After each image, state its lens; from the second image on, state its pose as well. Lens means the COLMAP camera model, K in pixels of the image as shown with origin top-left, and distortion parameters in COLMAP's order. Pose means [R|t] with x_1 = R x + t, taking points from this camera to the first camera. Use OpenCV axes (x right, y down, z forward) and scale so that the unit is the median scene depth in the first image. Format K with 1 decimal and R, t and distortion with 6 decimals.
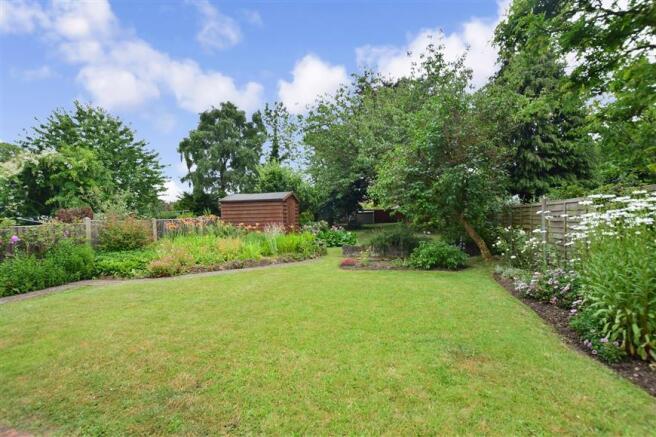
lens RADIAL K [[296.7, 0, 328.3], [0, 296.7, 218.7], [0, 0, 1]] dist [-0.001140, 0.000096]
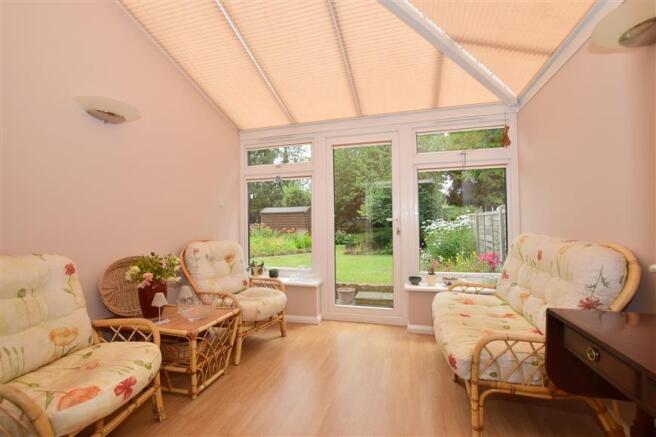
lens RADIAL K [[296.7, 0, 328.7], [0, 296.7, 217.9], [0, 0, 1]] dist [-0.001140, 0.000096]
pose [[0.999996, -0.002881, -0.000375, -0.027068], [0.002875, 0.999848, -0.017218, -0.009109], [0.000425, 0.017217, 0.999852, -0.396489]]
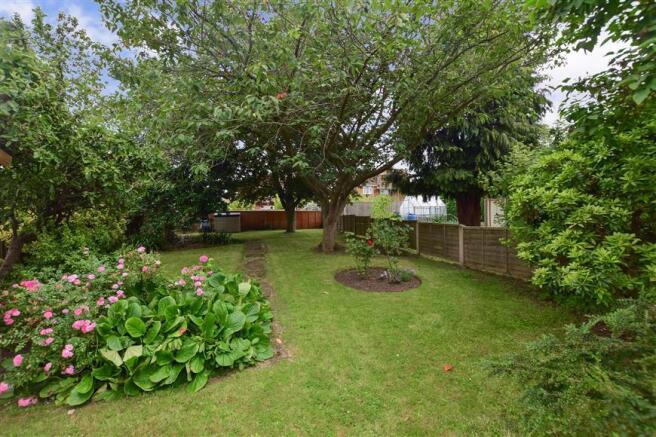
lens RADIAL K [[296.7, 0, 328.4], [0, 296.7, 217.6], [0, 0, 1]] dist [-0.001140, 0.000096]
pose [[0.874648, 0.015382, 0.484514, -0.001232], [-0.009942, 0.999855, -0.013795, -0.018475], [-0.484656, 0.007248, 0.874675, 0.687503]]
